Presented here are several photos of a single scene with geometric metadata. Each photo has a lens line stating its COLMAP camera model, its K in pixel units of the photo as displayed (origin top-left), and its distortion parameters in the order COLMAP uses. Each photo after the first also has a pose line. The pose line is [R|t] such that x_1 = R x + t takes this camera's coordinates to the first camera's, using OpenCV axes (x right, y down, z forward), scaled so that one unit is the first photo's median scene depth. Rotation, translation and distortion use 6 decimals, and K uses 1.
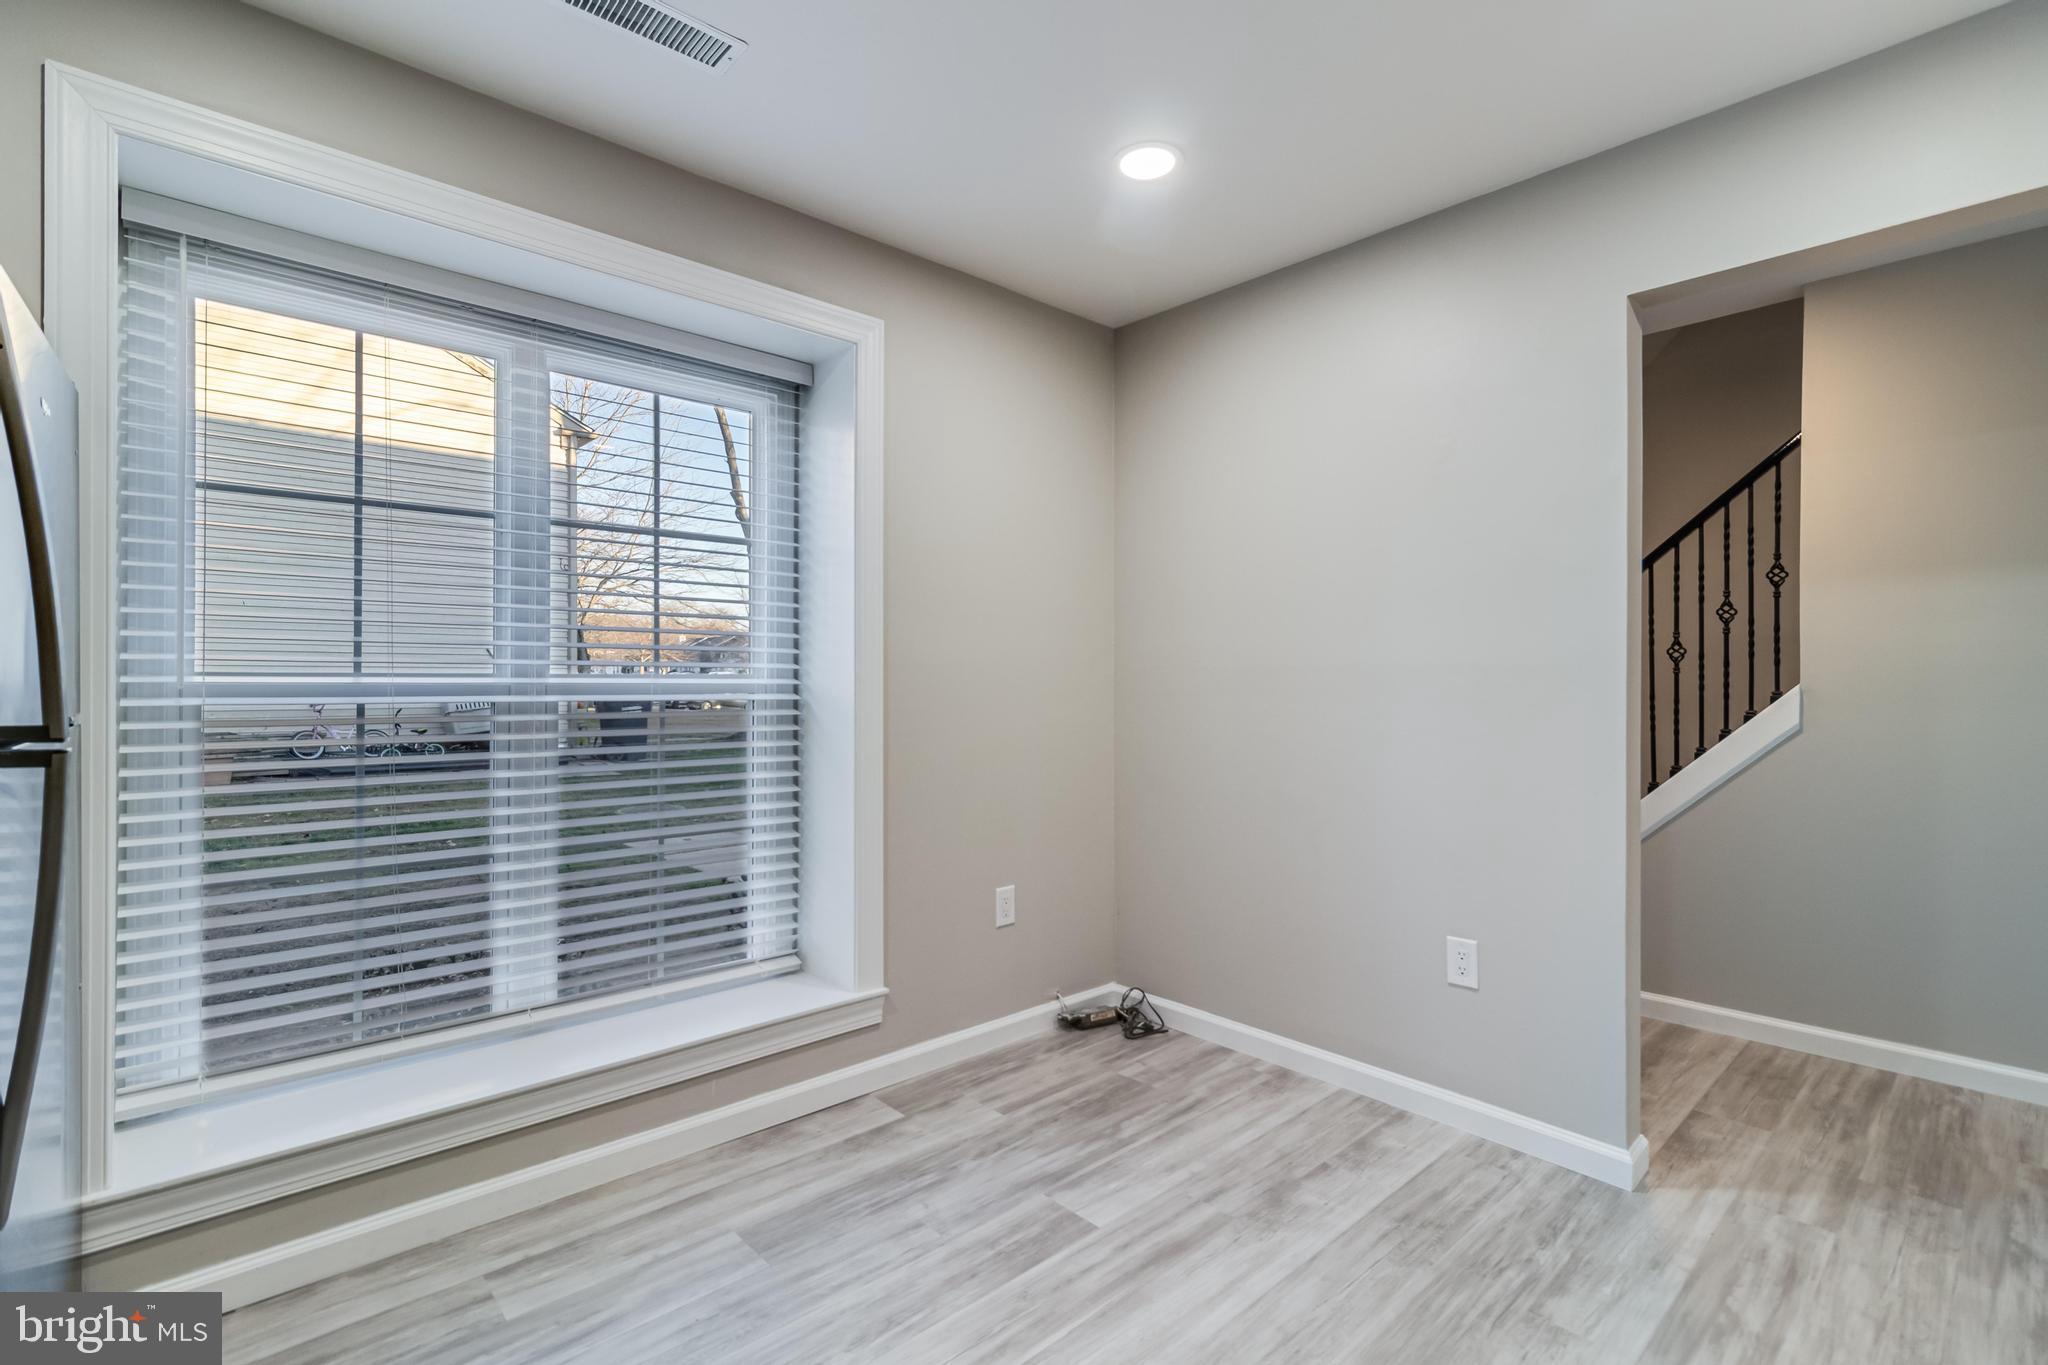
lens RADIAL K [[944.5, 0, 1019.0], [0, 944.5, 678.7], [0, 0, 1]] dist [0.000310, 0.000402]
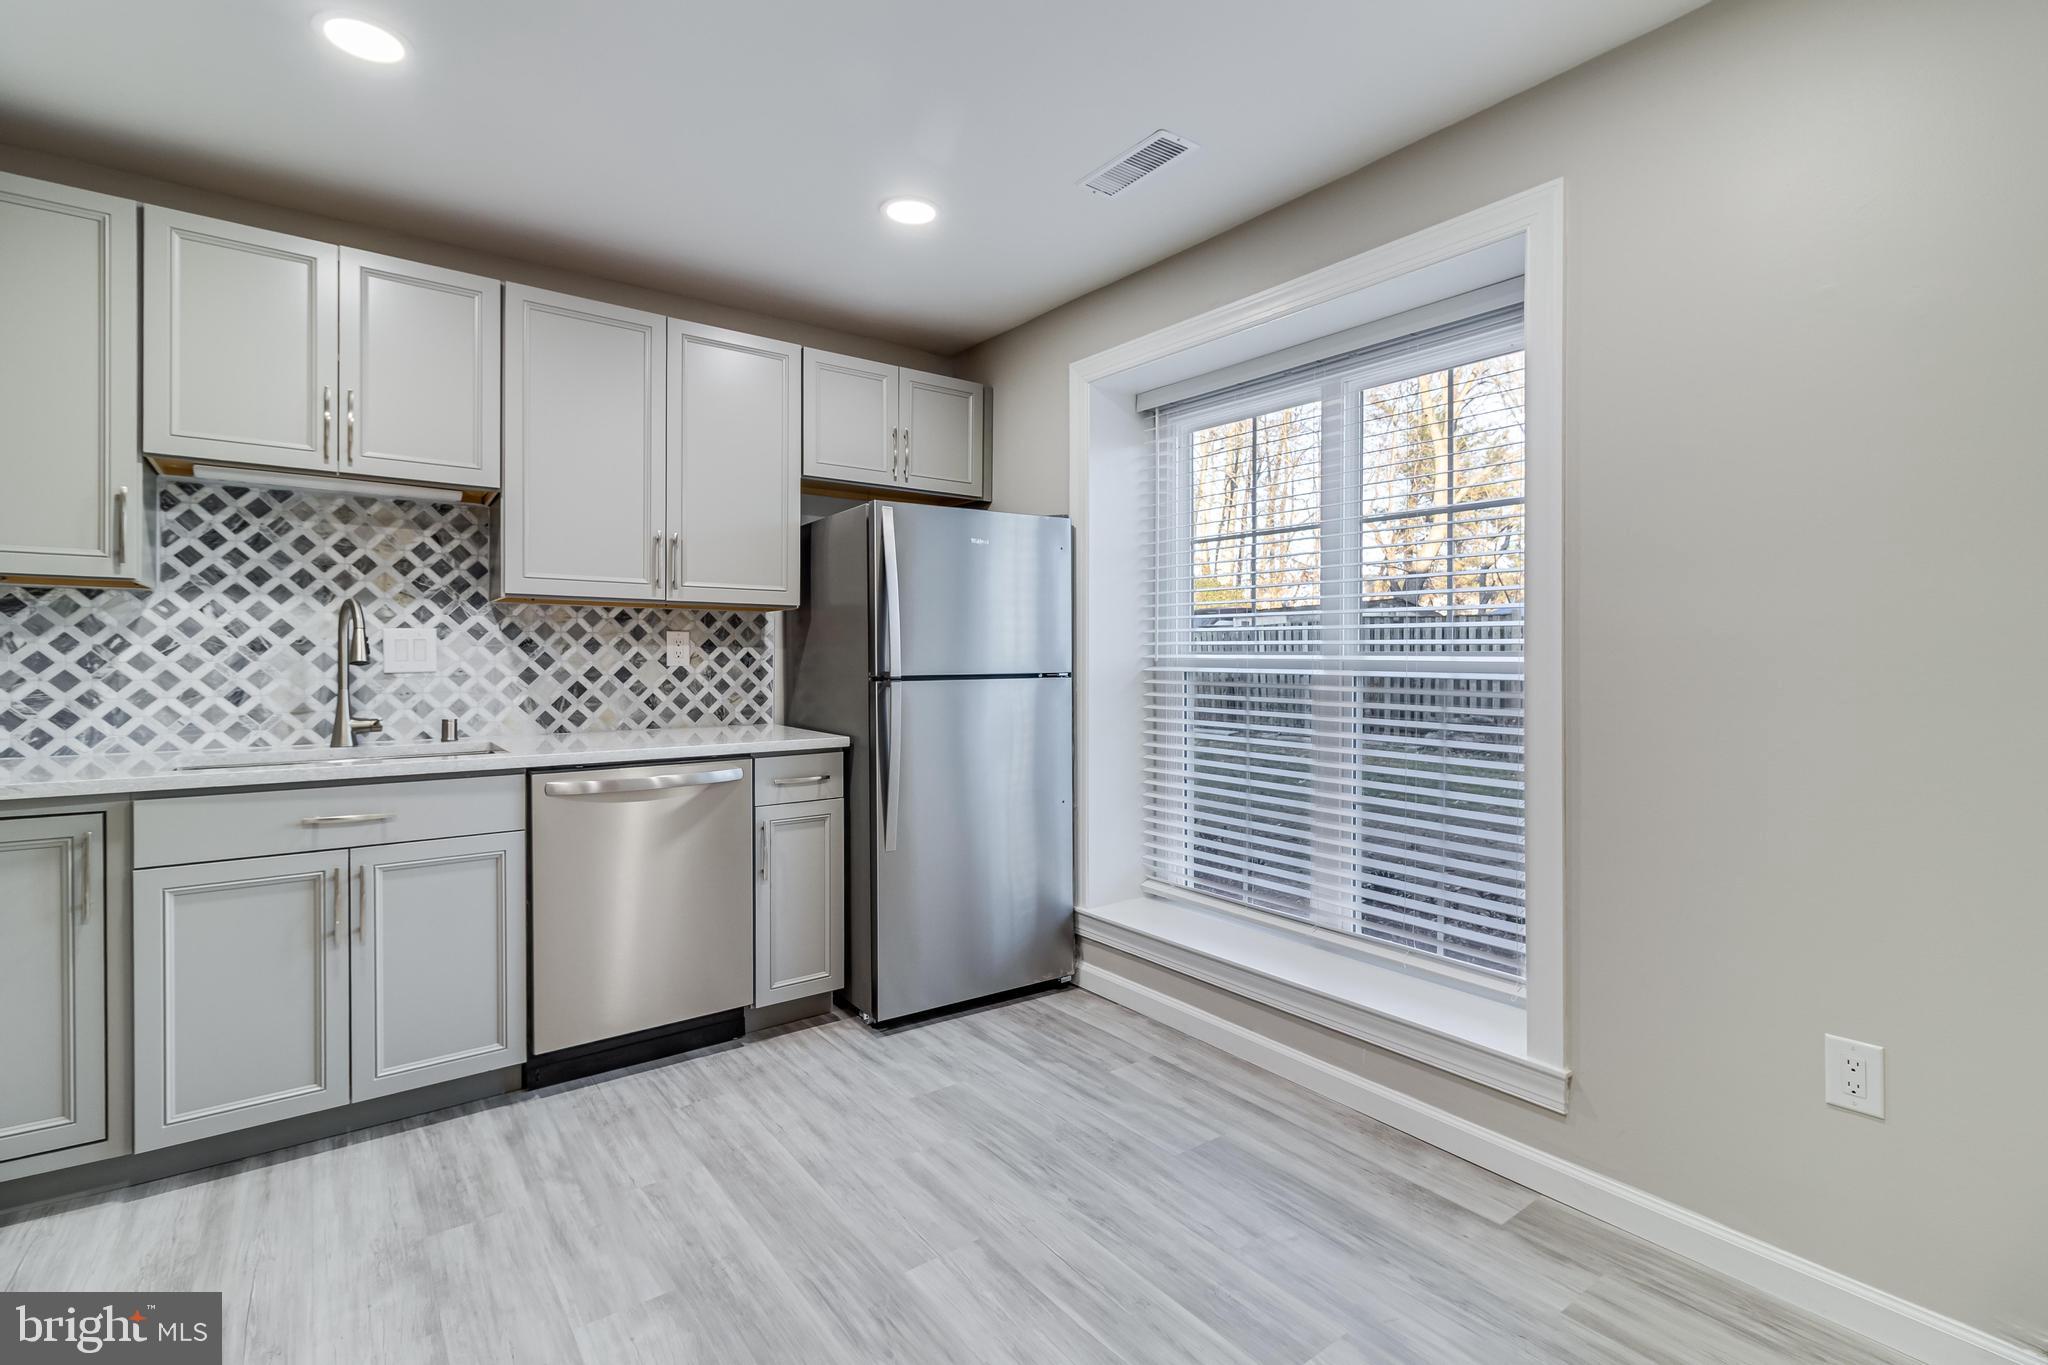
lens RADIAL K [[944.5, 0, 1030.8], [0, 944.5, 660.4], [0, 0, 1]] dist [0.000310, 0.000402]
pose [[-0.095599, 0.003753, -0.995413, 0.800732], [-0.002819, 0.999988, 0.004041, 0.001752], [0.995416, 0.003192, -0.095588, 0.813025]]
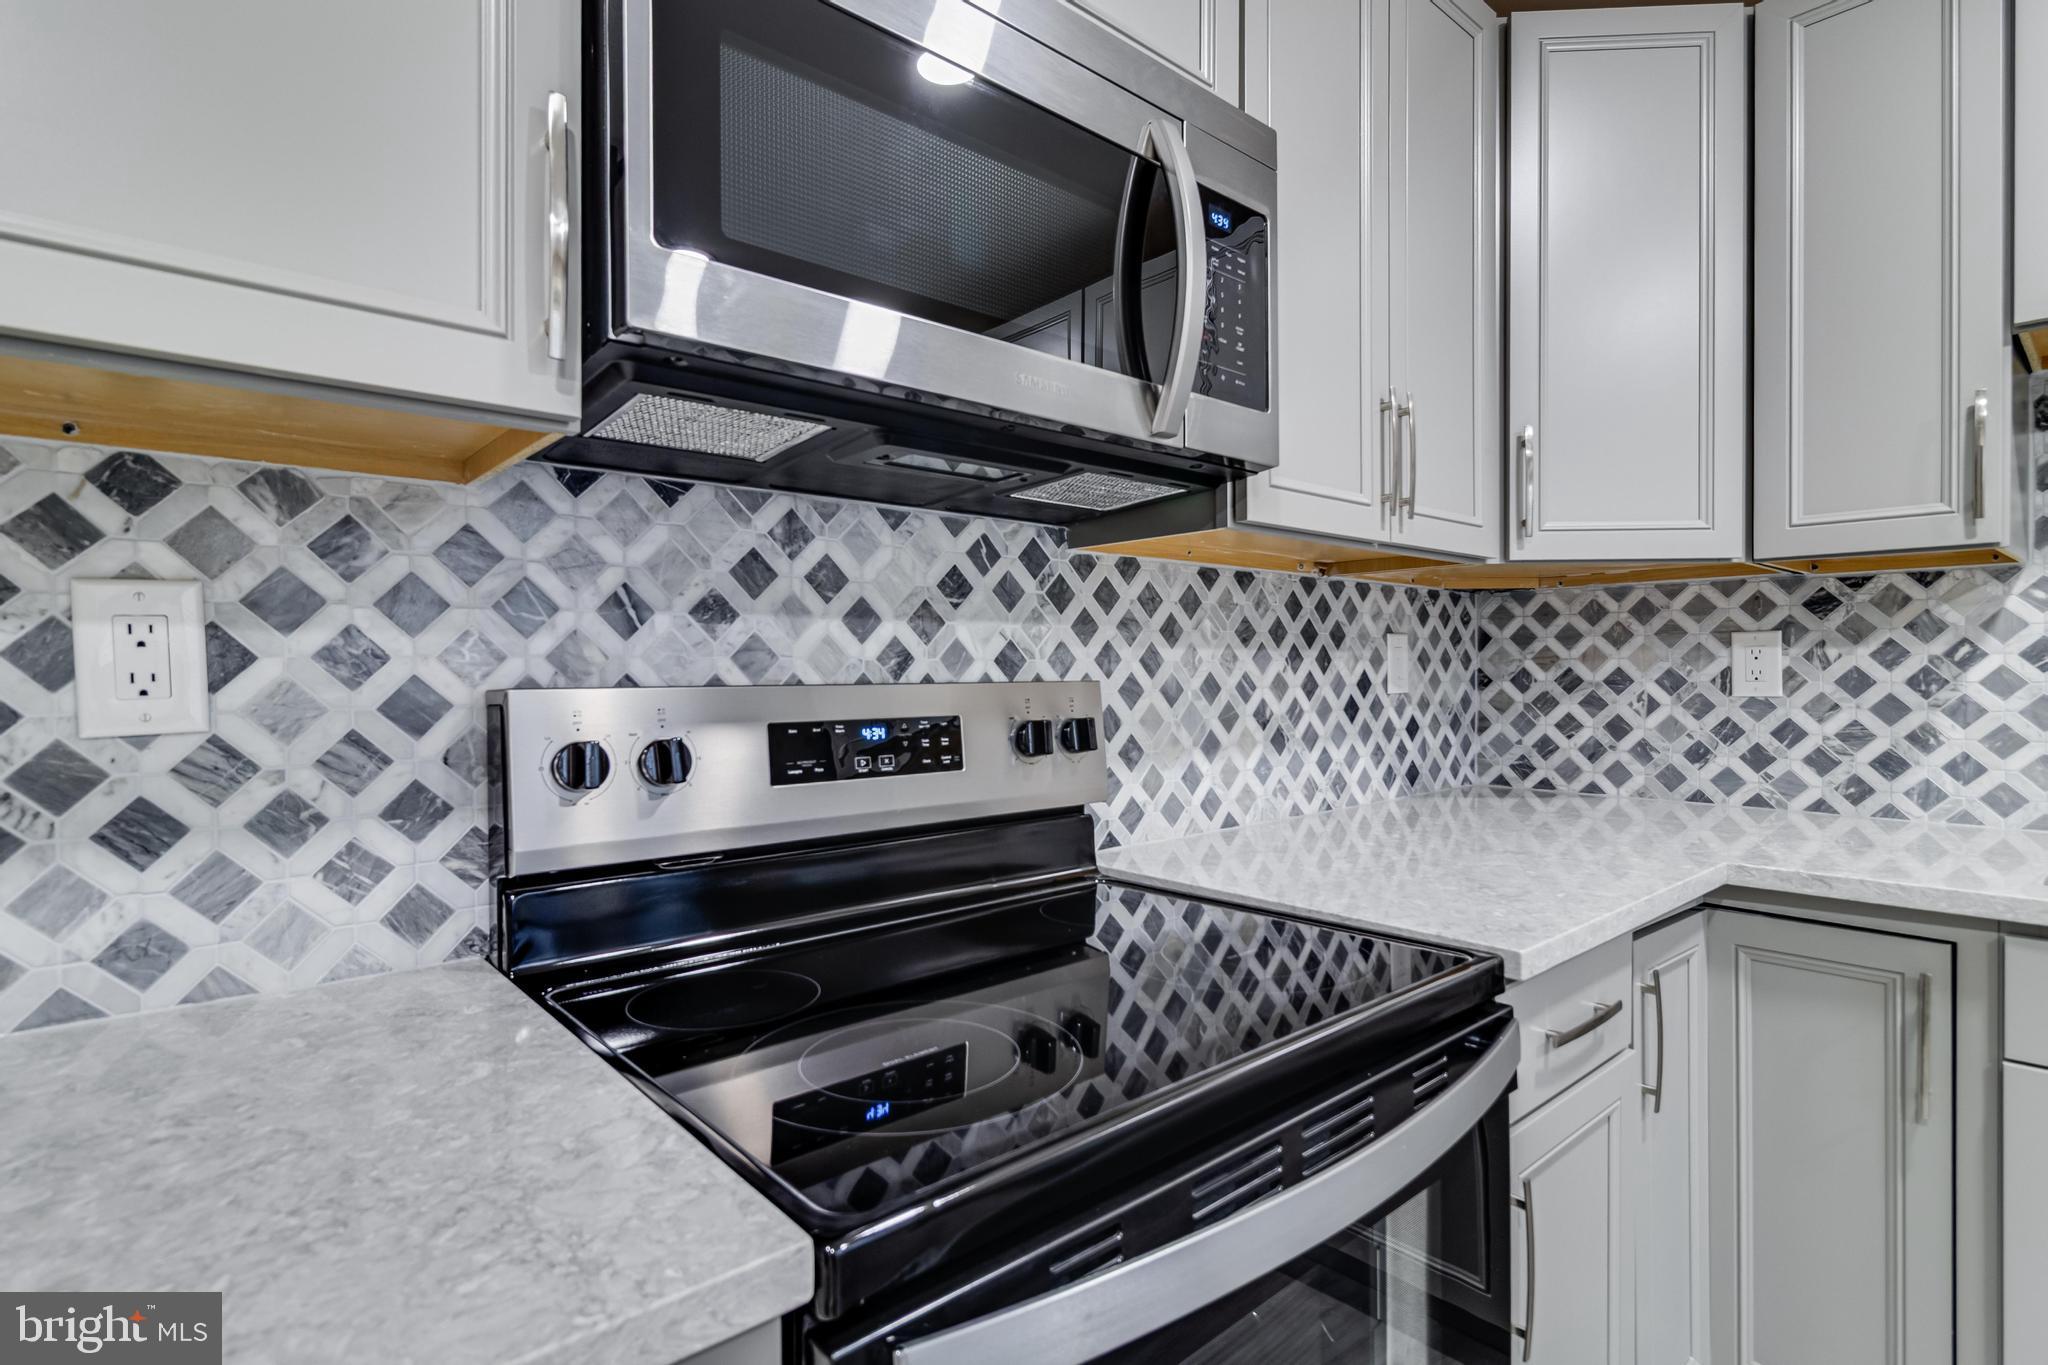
lens RADIAL K [[1008.2, 0, 1027.7], [0, 1008.2, 679.6], [0, 0, 1]] dist [0.000773, -0.003080]
pose [[-0.999653, 0.006163, 0.025611, 0.474480], [0.006402, 0.999937, 0.009266, -0.002177], [-0.025553, 0.009426, -0.999629, 0.401759]]
